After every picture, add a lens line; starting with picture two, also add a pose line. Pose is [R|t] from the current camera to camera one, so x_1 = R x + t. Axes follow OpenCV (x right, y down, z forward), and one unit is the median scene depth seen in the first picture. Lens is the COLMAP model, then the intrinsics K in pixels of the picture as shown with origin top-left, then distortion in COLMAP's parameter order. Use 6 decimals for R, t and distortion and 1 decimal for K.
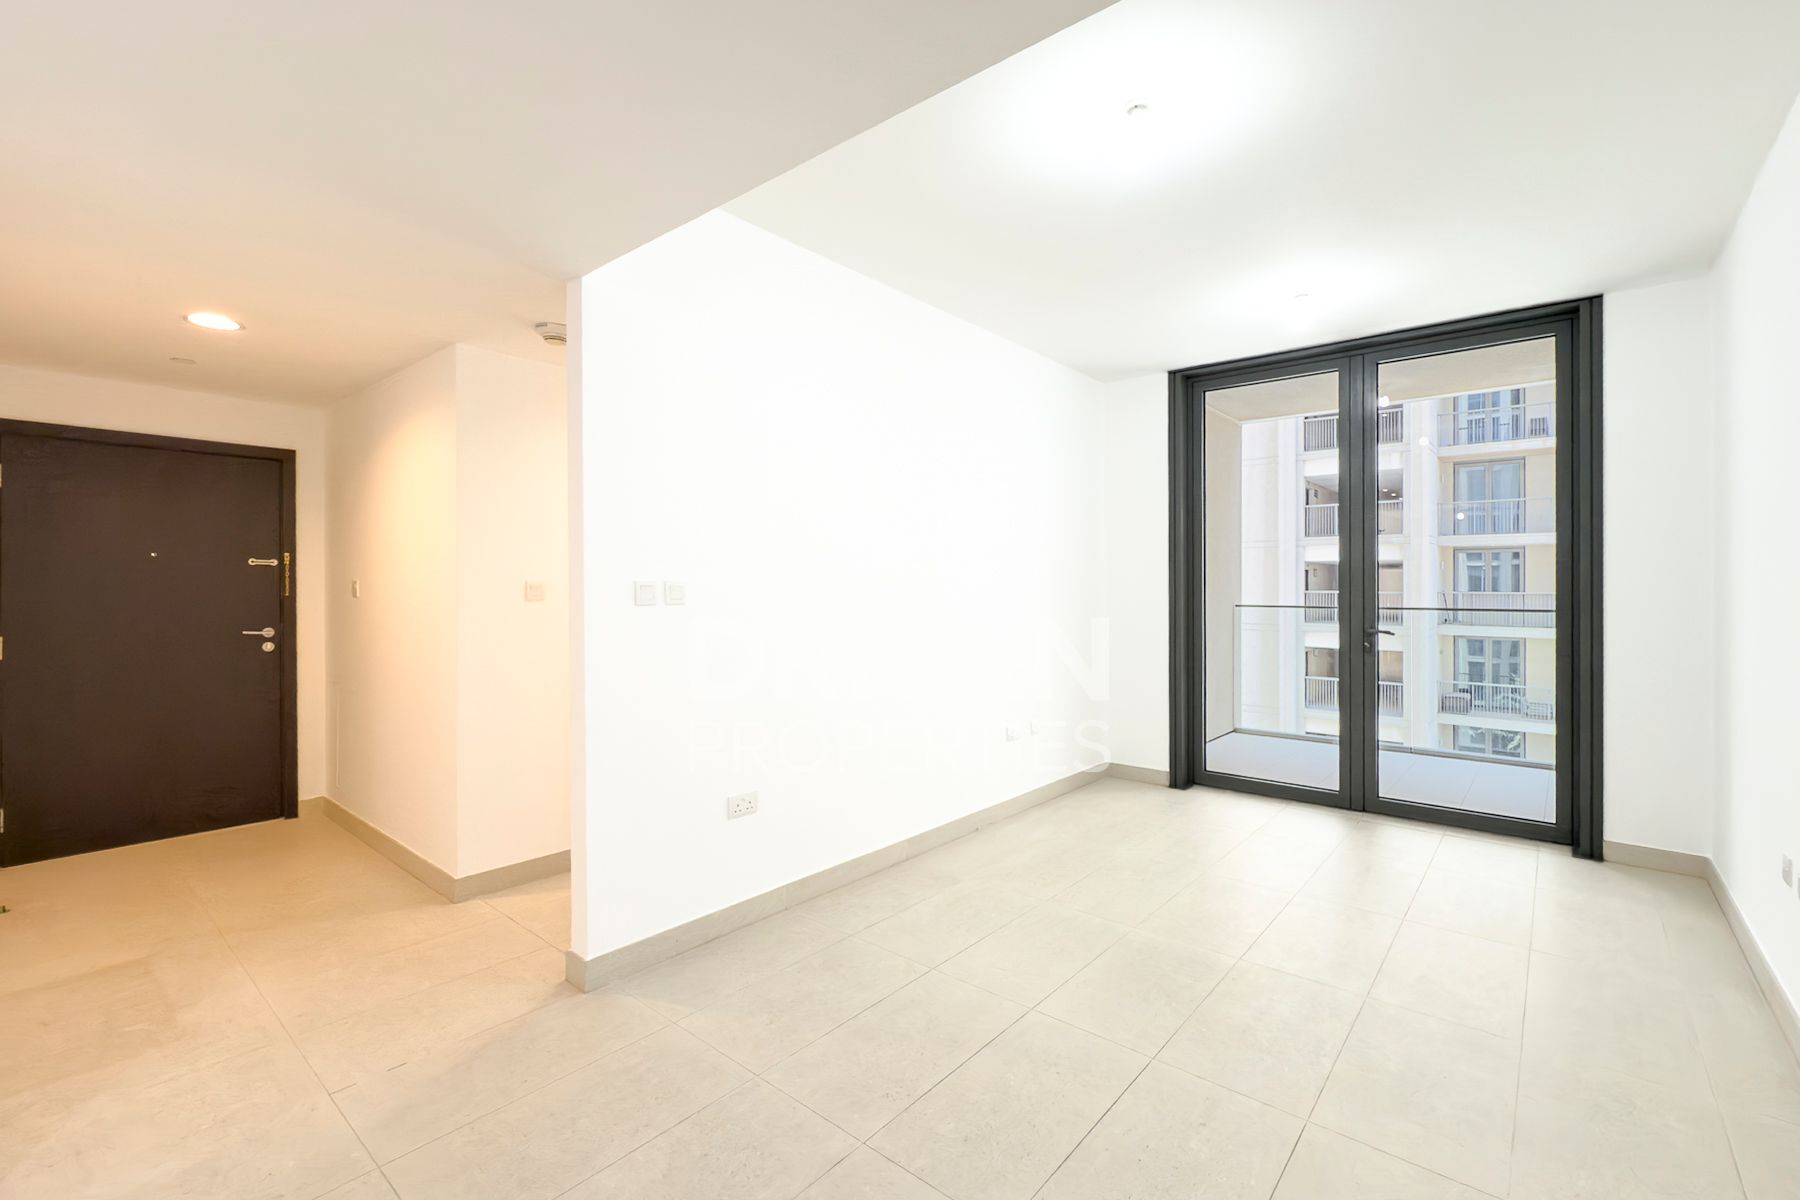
lens RADIAL K [[734.1, 0, 911.3], [0, 734.1, 596.0], [0, 0, 1]] dist [-0.001397, 0.001550]
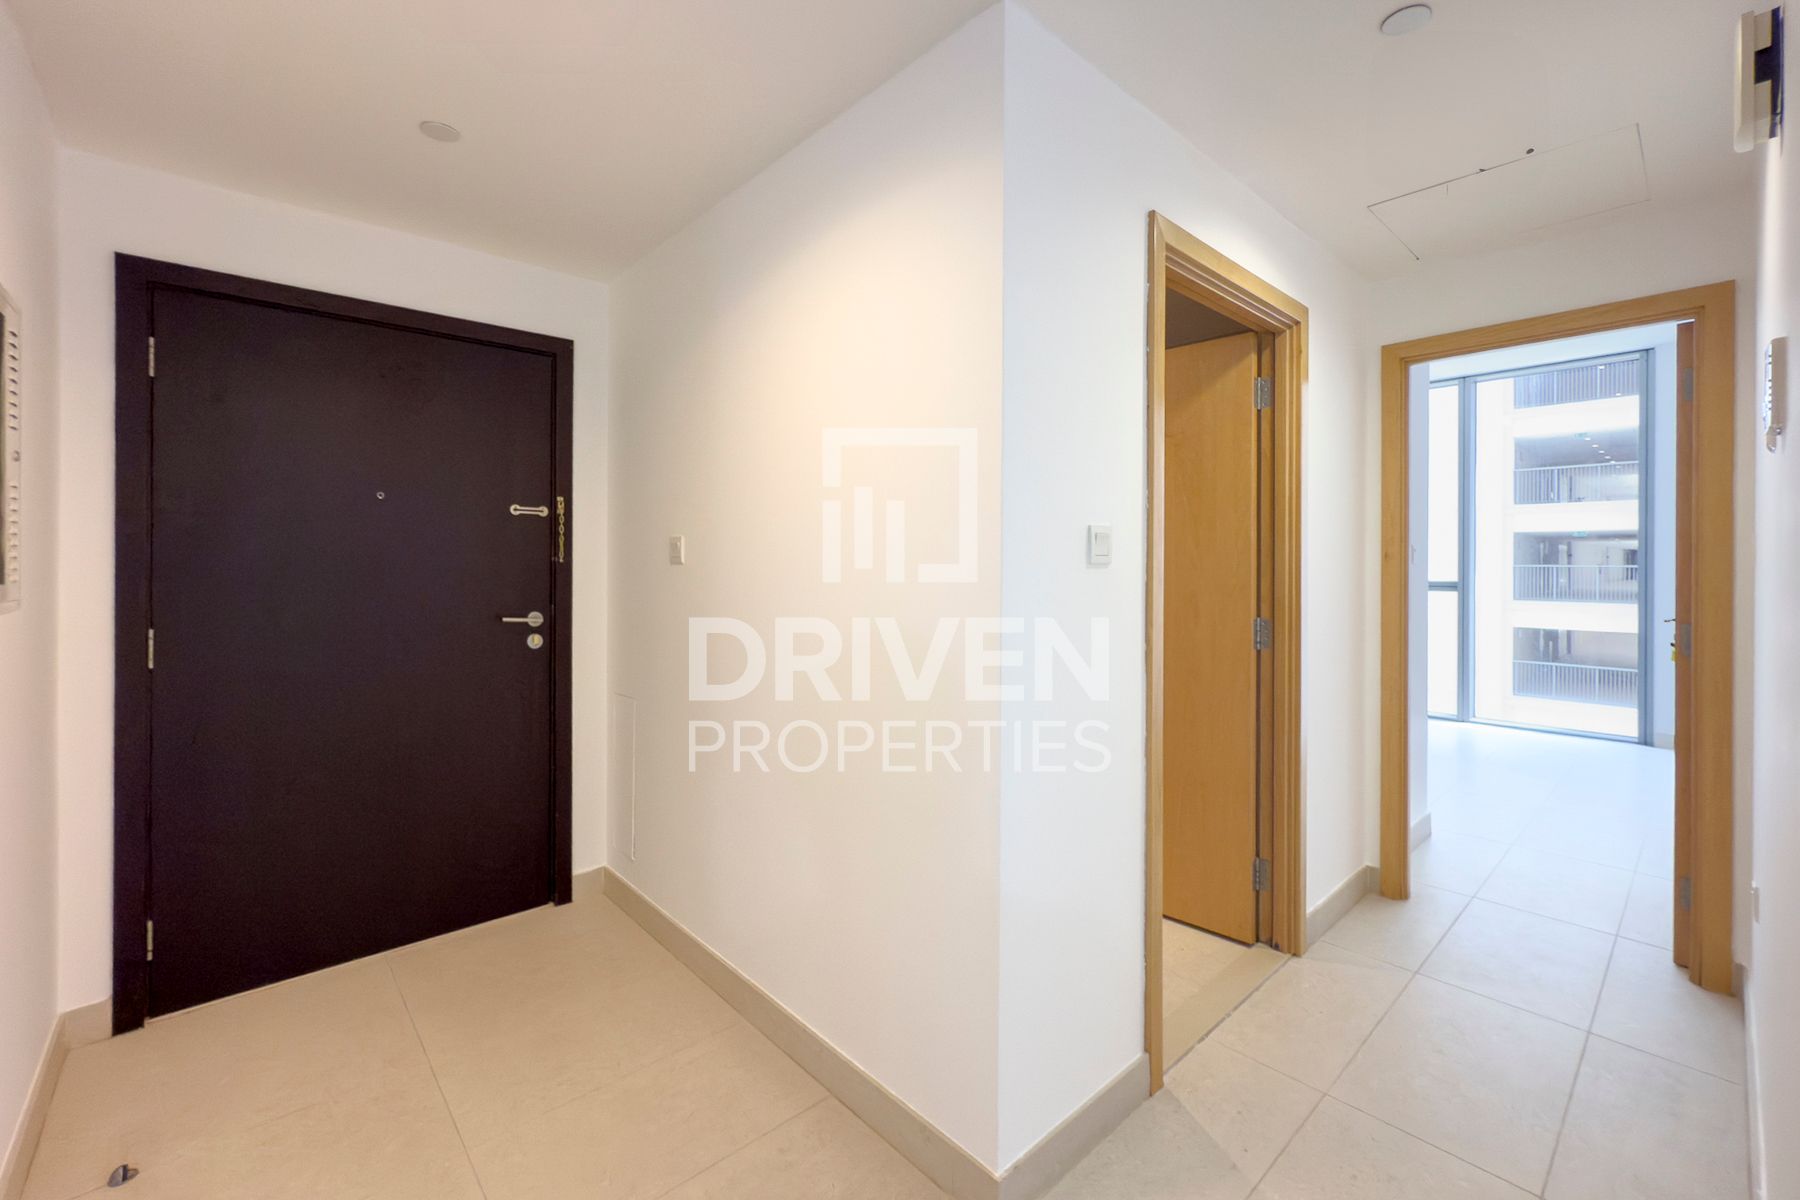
lens RADIAL K [[734.1, 0, 941.6], [0, 734.1, 568.2], [0, 0, 1]] dist [-0.001397, 0.001550]
pose [[0.992538, -0.002159, -0.121917, -0.433554], [0.001465, 0.999982, -0.005776, 0.008626], [0.121927, 0.005555, 0.992524, 0.393531]]
